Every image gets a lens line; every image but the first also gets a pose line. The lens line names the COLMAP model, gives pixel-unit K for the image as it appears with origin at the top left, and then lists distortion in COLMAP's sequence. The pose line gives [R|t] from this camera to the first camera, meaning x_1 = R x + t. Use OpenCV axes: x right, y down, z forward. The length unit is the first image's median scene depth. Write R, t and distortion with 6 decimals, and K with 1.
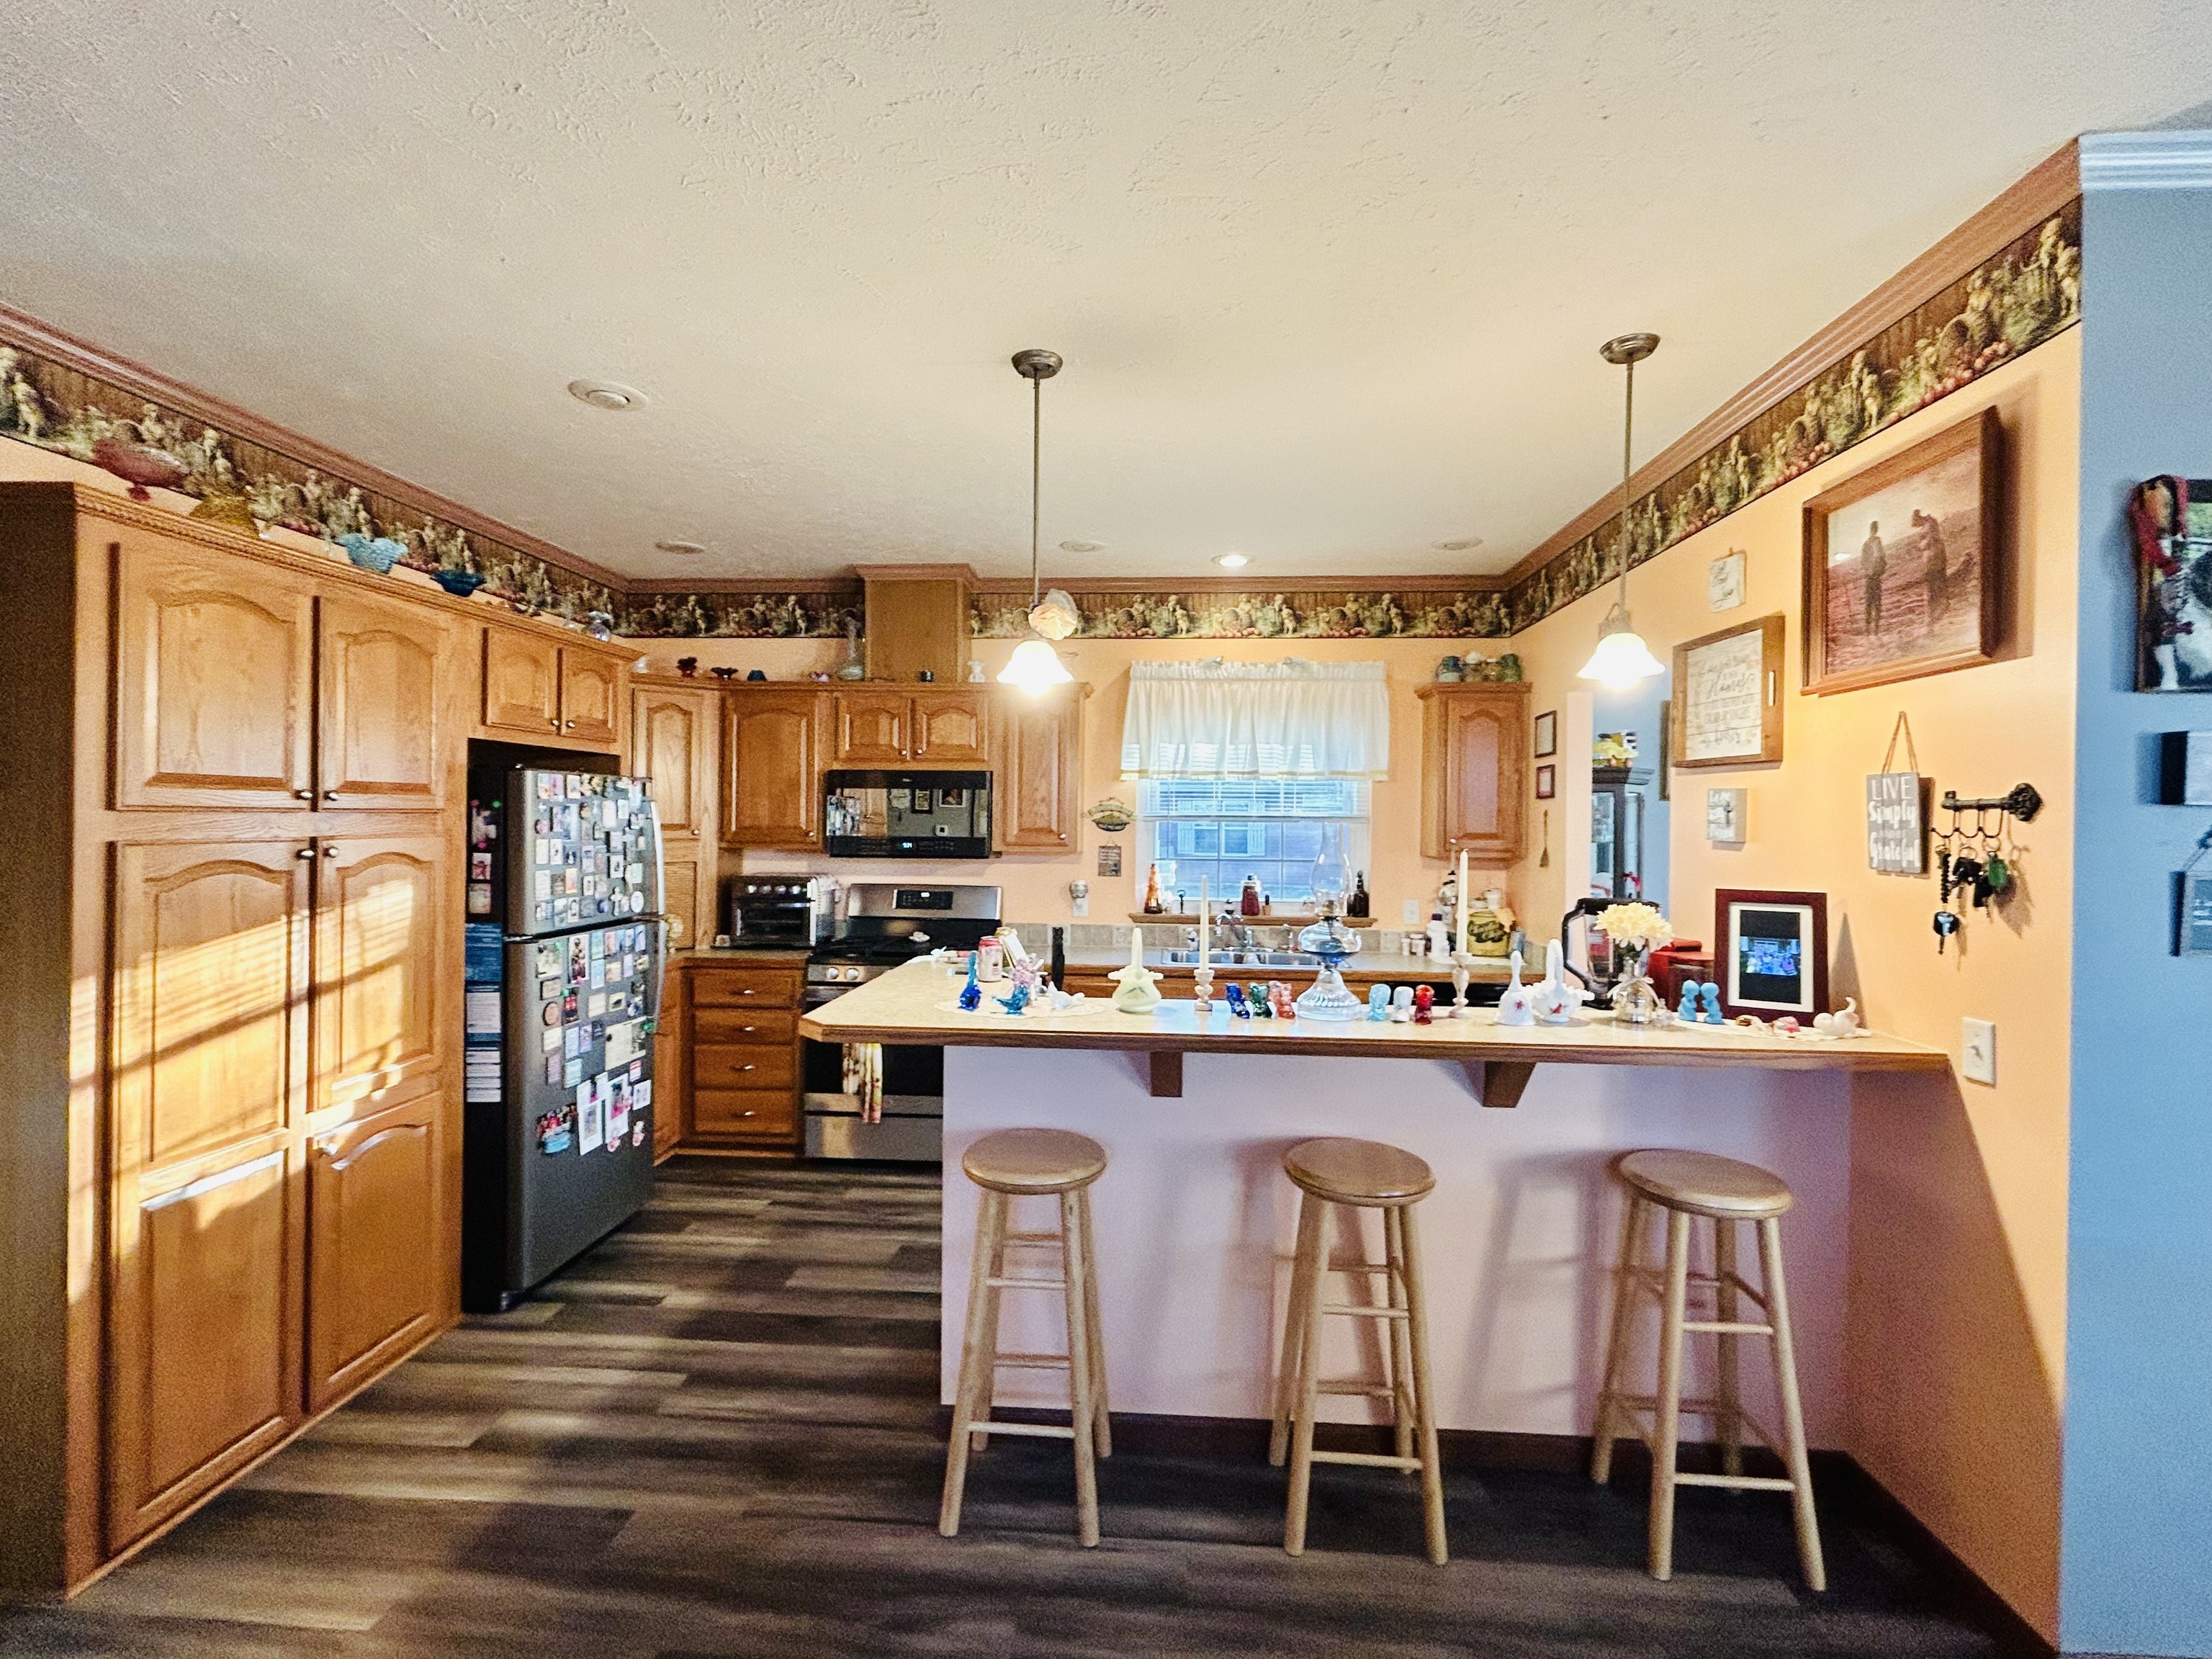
lens RADIAL K [[1015.8, 0, 1108.5], [0, 1015.8, 821.5], [0, 0, 1]] dist [-0.000085, 0.000269]
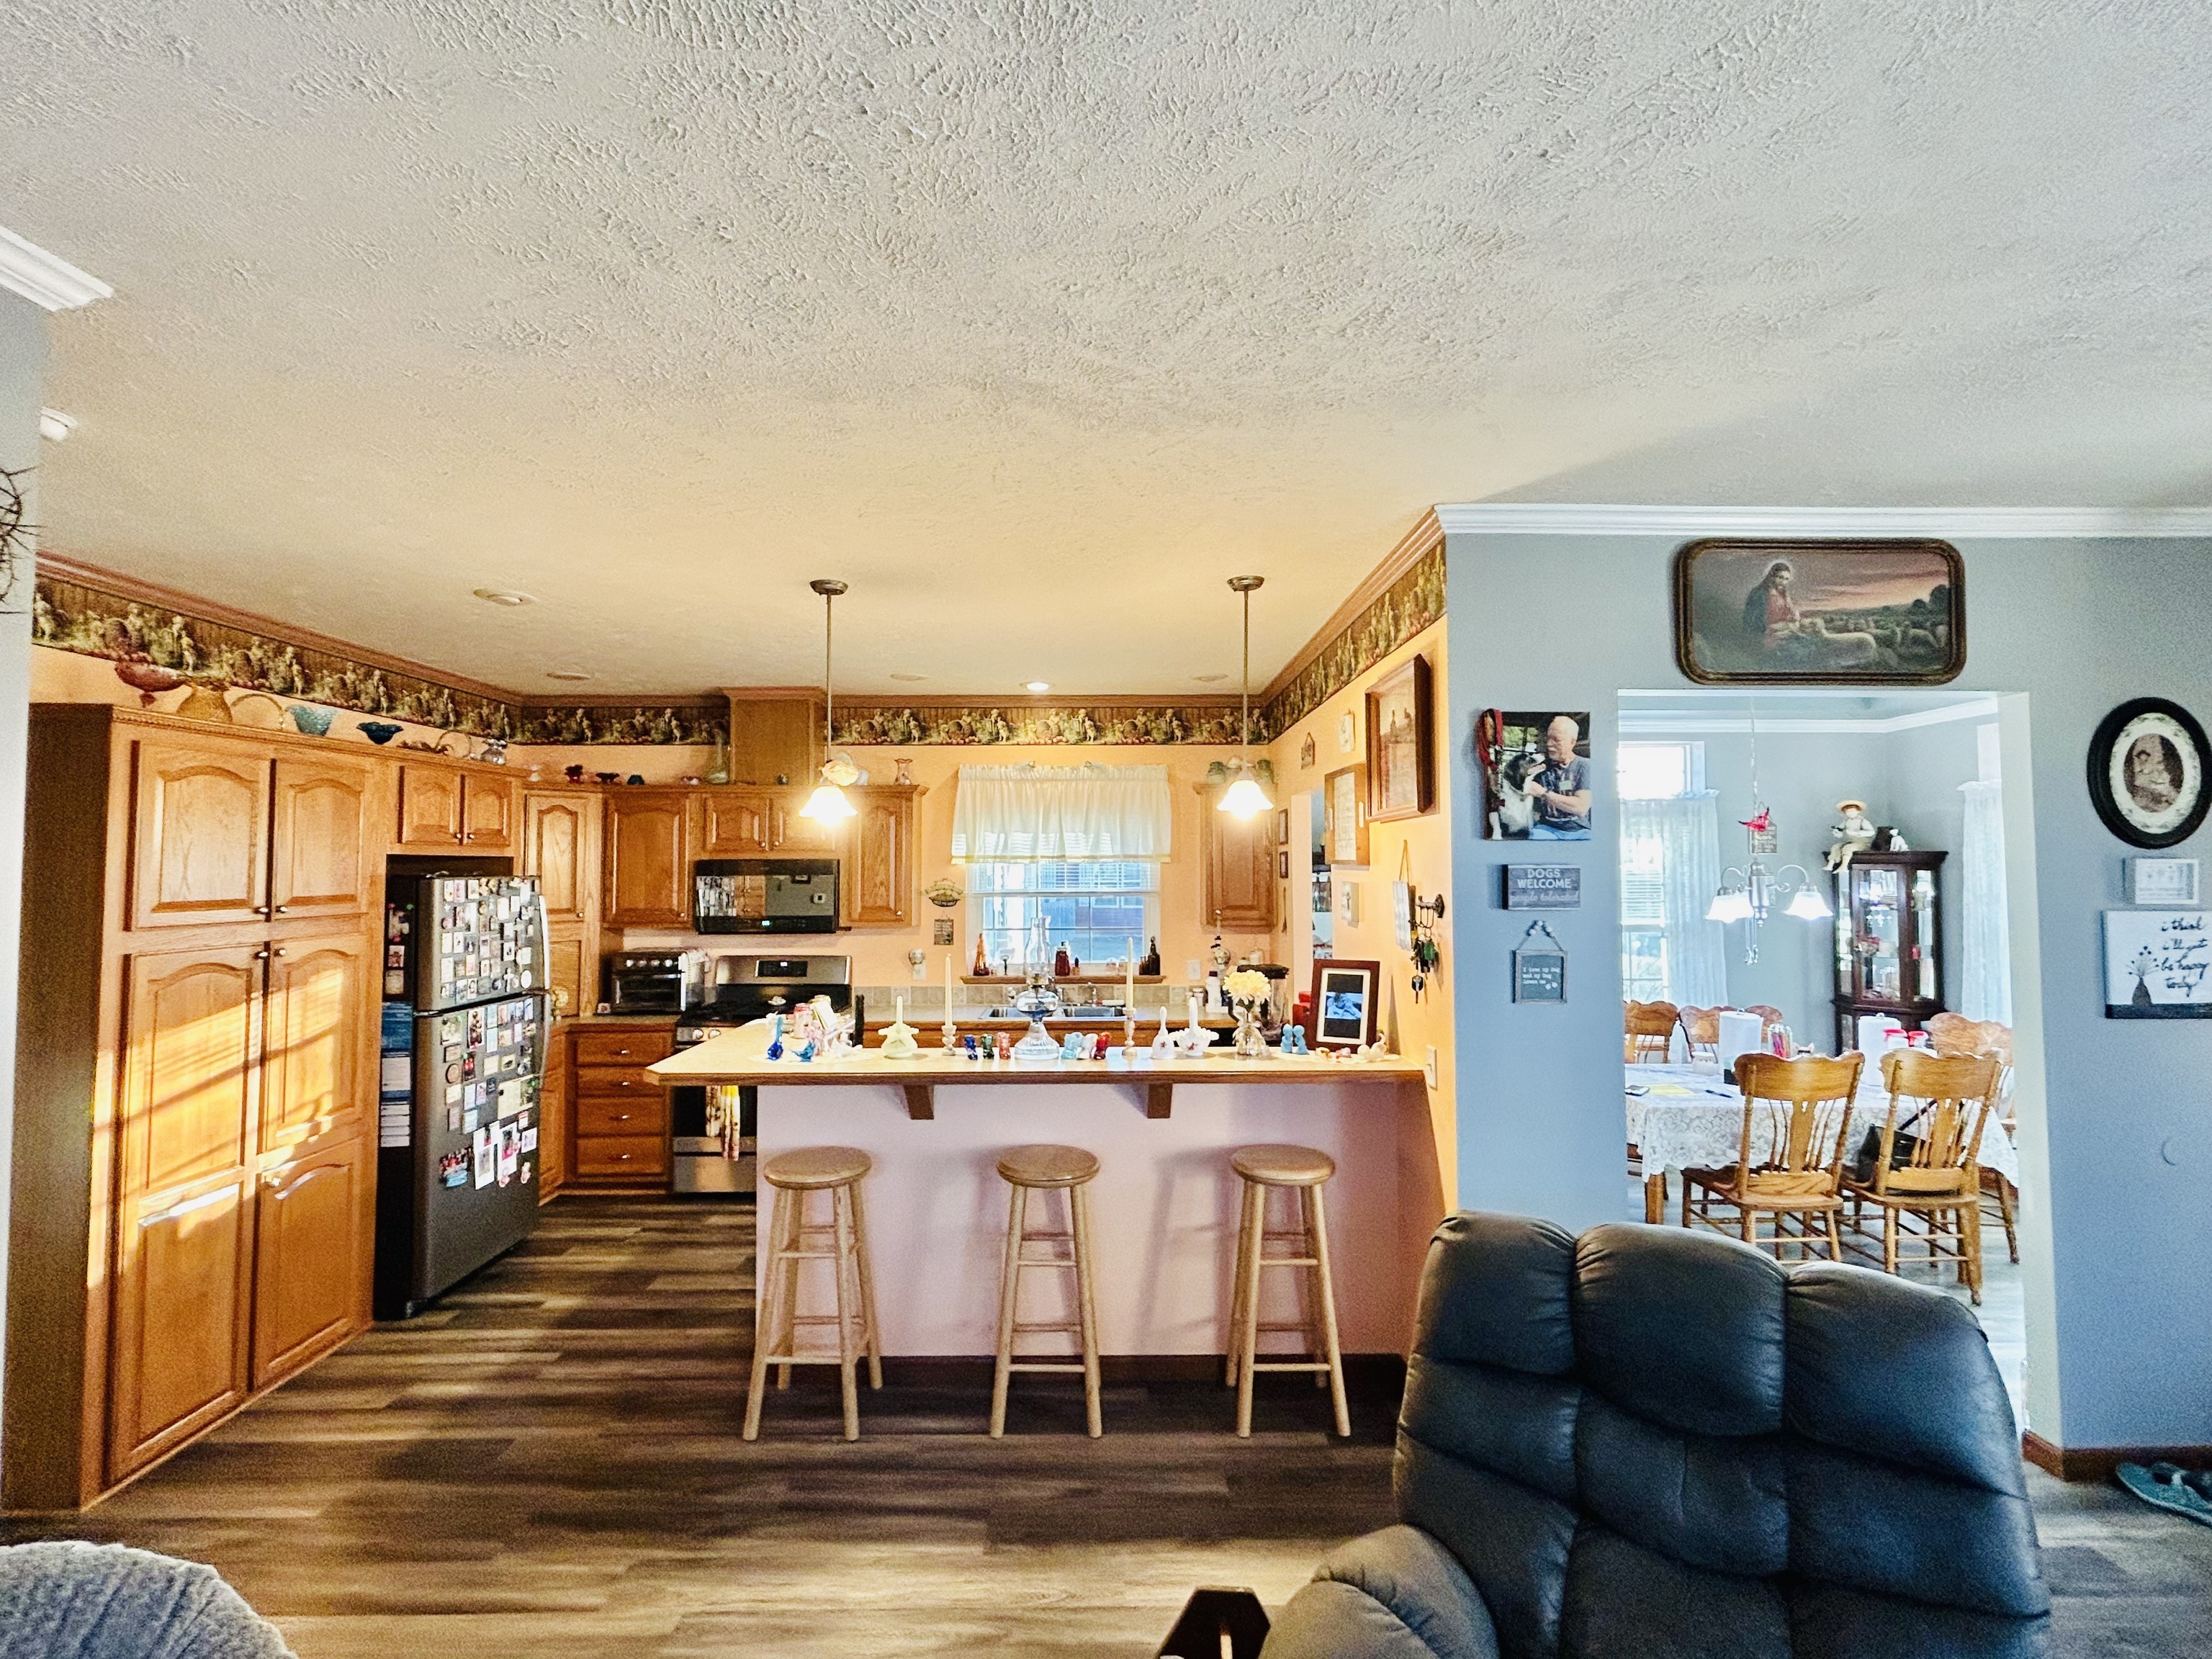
lens RADIAL K [[1015.8, 0, 1106.5], [0, 1015.8, 828.7], [0, 0, 1]] dist [-0.000085, 0.000269]
pose [[0.997014, -0.010627, 0.076485, 0.201646], [0.013753, 0.999086, -0.040467, -0.061957], [-0.075986, 0.041398, 0.996249, -0.398773]]
